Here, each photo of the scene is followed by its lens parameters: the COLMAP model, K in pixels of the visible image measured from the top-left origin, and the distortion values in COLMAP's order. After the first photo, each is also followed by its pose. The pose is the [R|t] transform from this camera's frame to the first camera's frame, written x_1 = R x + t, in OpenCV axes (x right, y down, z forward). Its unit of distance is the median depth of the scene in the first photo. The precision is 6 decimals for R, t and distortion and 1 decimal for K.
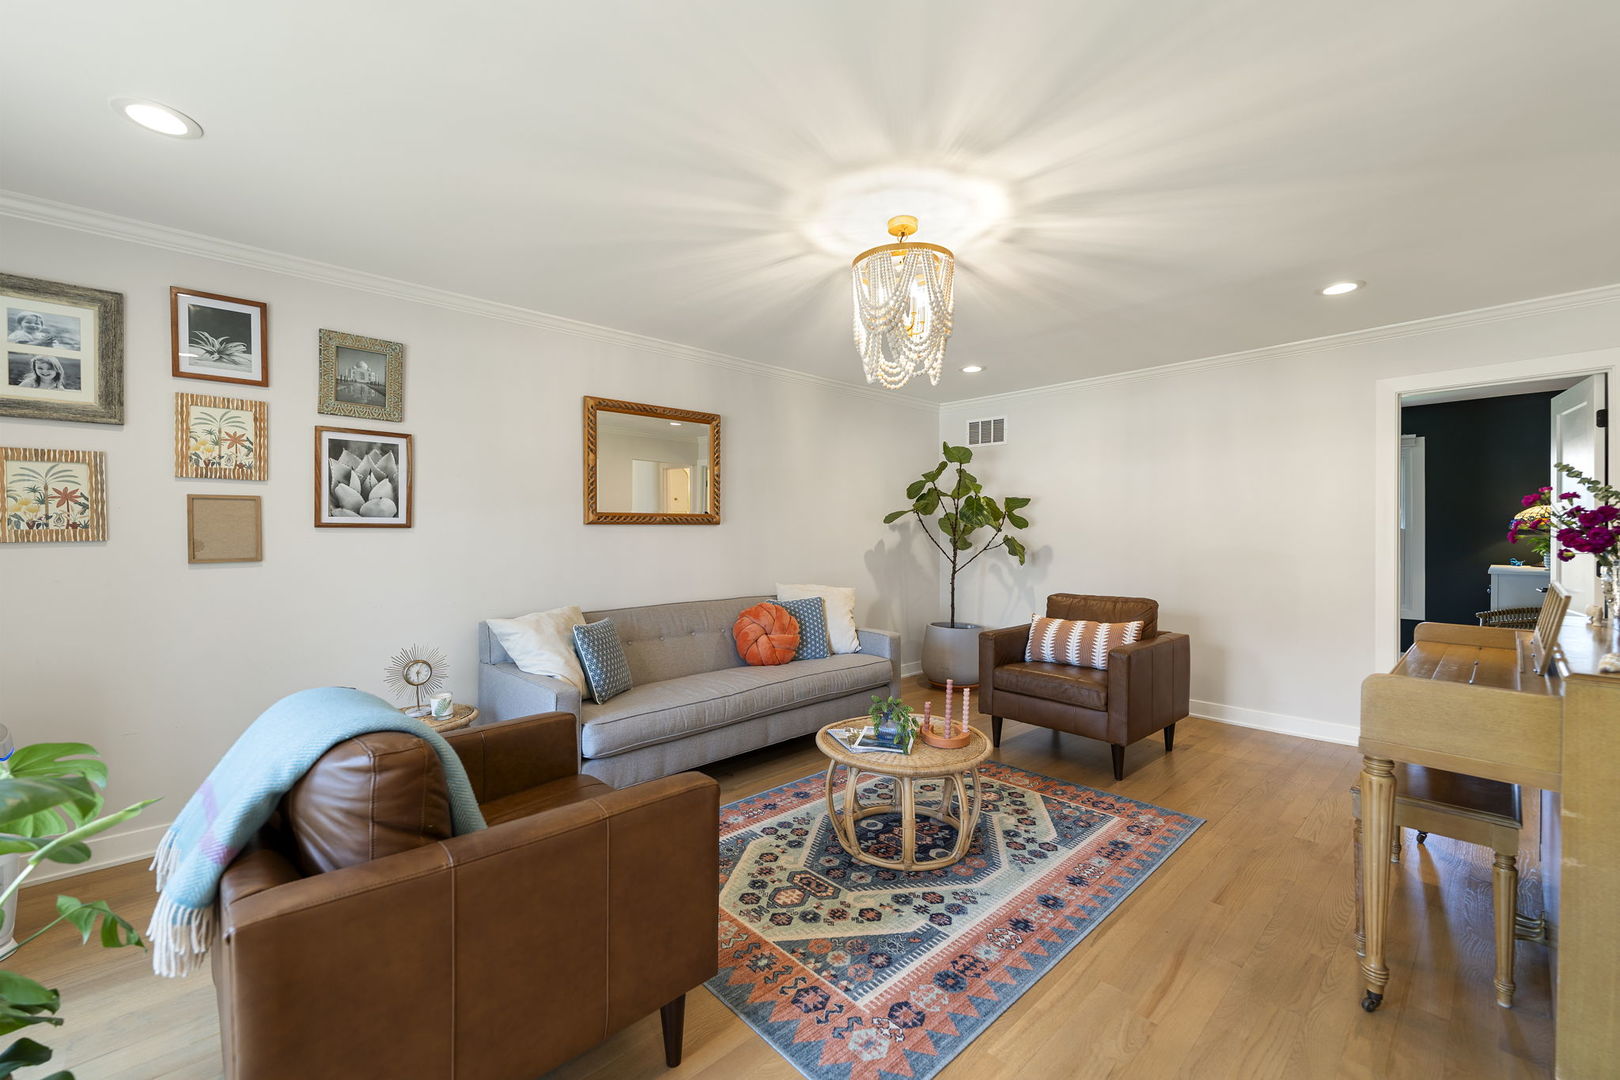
lens RADIAL K [[647.1, 0, 800.5], [0, 647.1, 538.2], [0, 0, 1]] dist [0.001351, 0.000010]
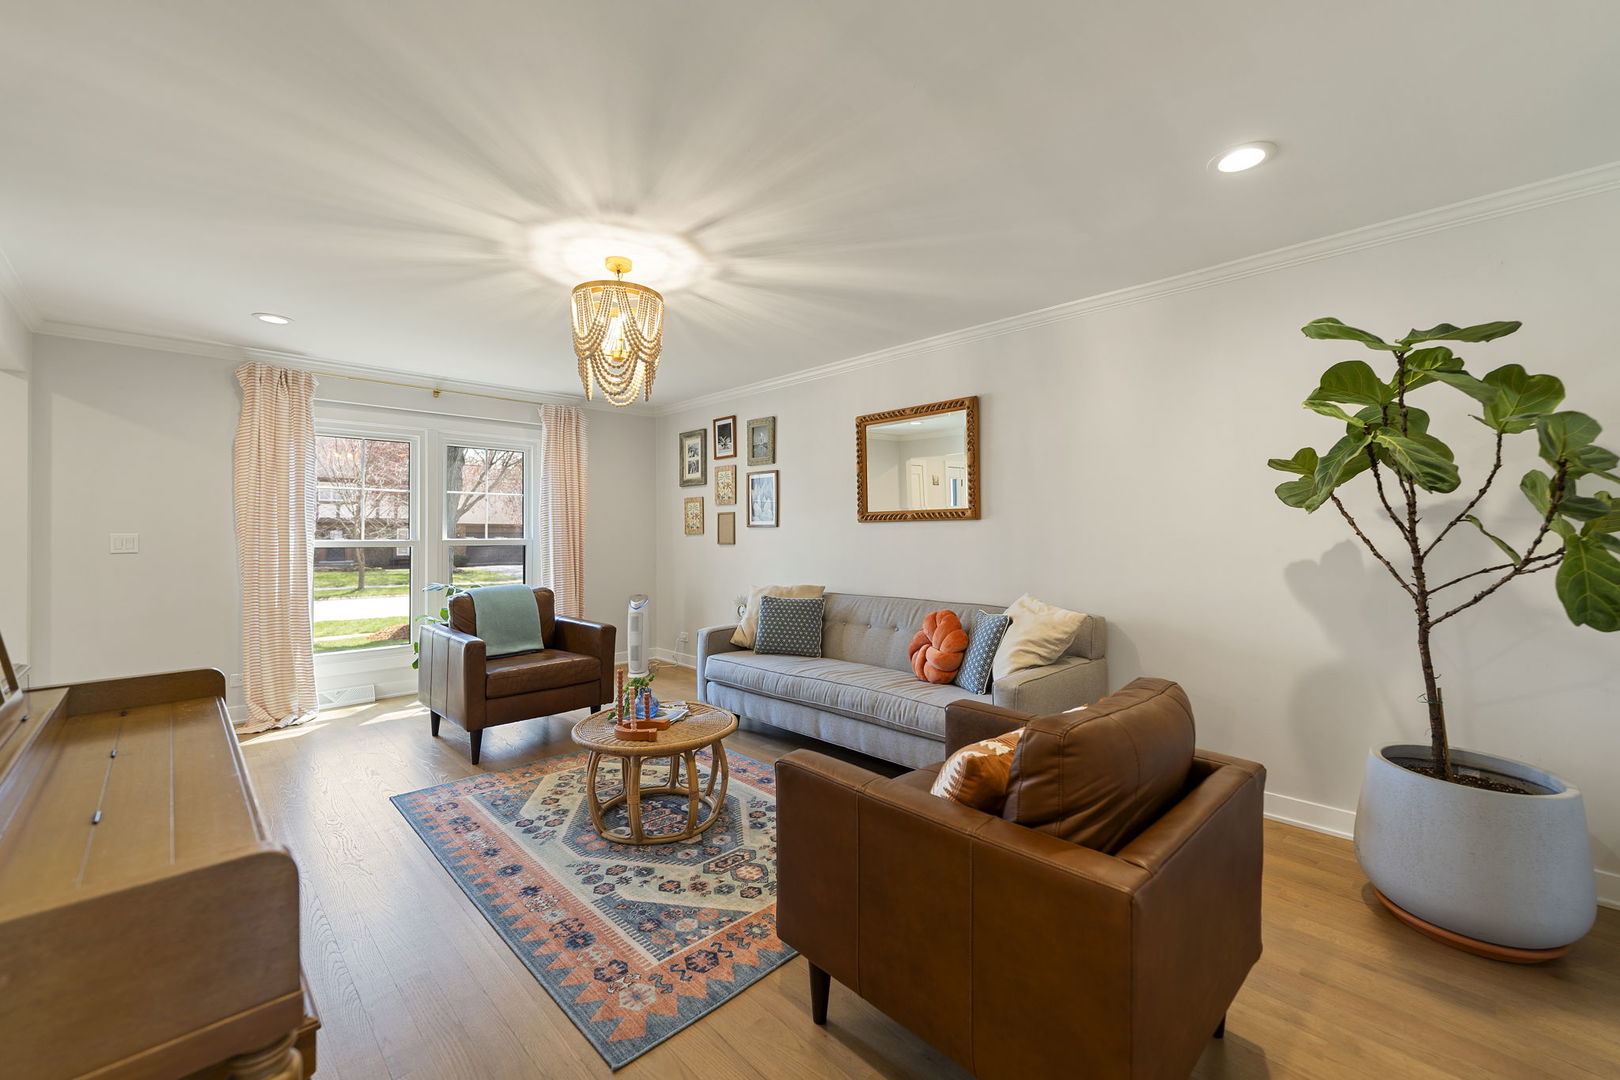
lens RADIAL K [[647.1, 0, 802.7], [0, 647.1, 531.0], [0, 0, 1]] dist [0.001351, 0.000010]
pose [[0.034639, 0.001037, -0.999399, 1.187362], [-0.002381, 0.999997, 0.000955, -0.008812], [0.999397, 0.002346, 0.034642, 1.158317]]
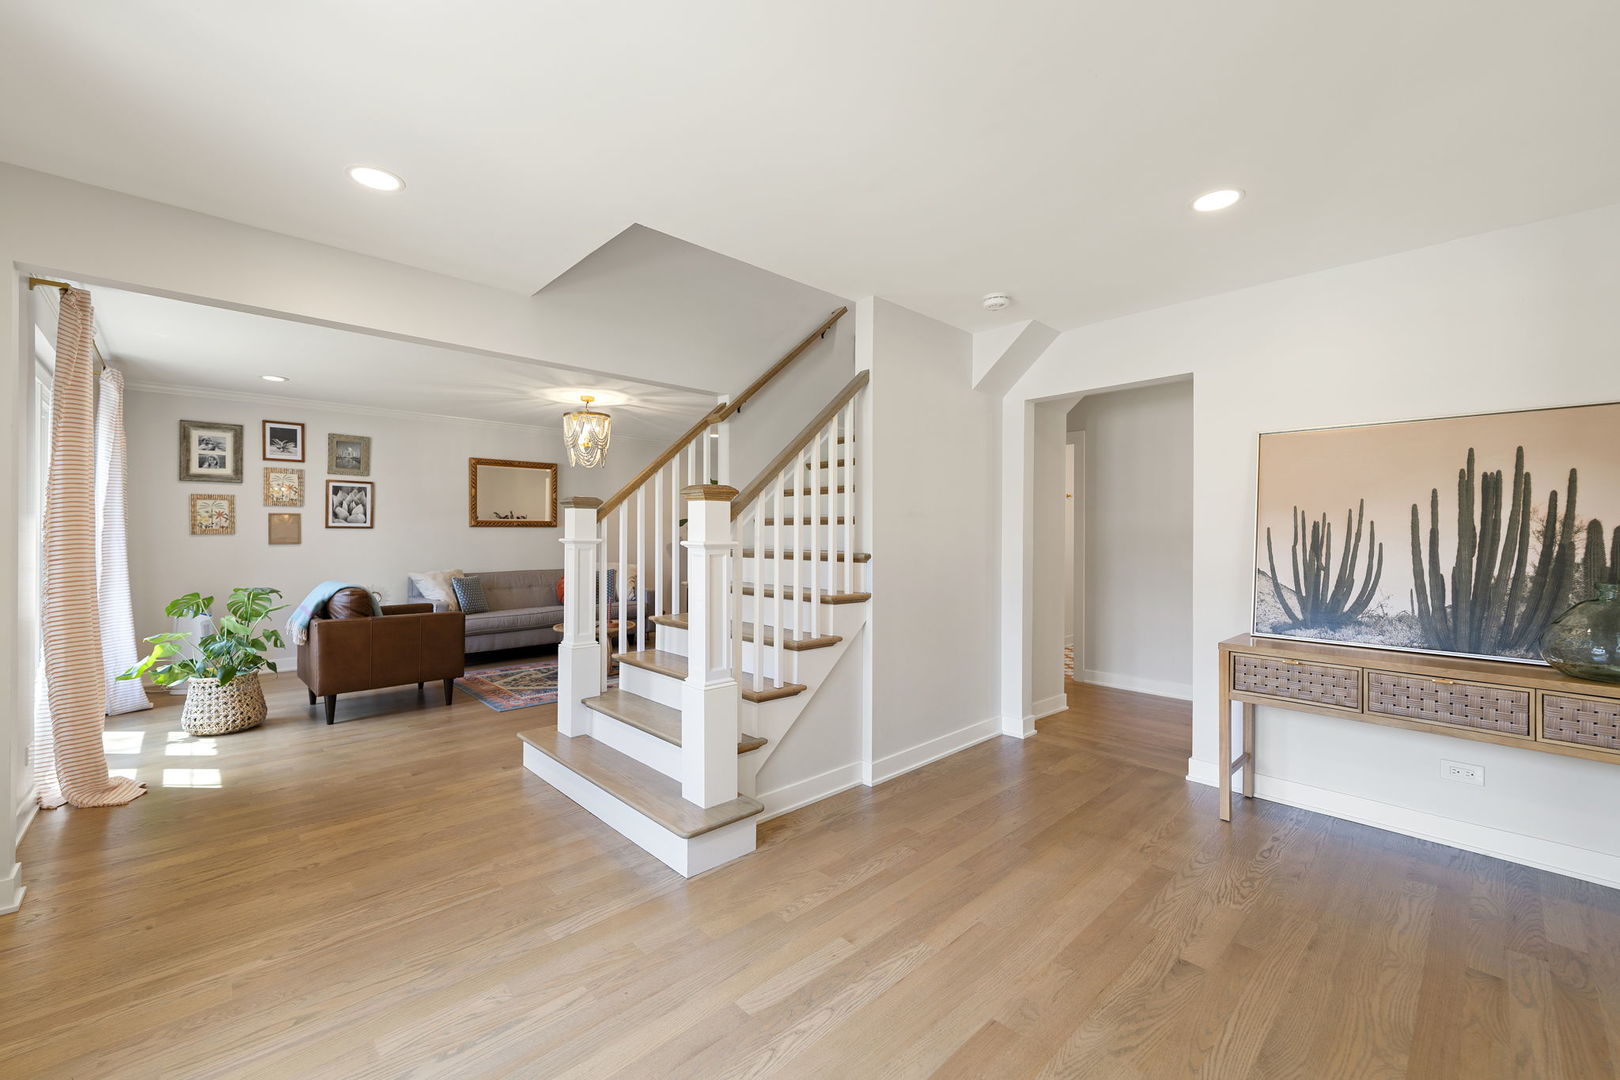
lens RADIAL K [[647.1, 0, 800.4], [0, 647.1, 533.3], [0, 0, 1]] dist [0.001351, 0.000010]
pose [[0.999900, 0.006721, 0.012459, 0.804656], [-0.006677, 0.999971, -0.003597, -0.002871], [-0.012483, 0.003513, 0.999916, -1.178849]]
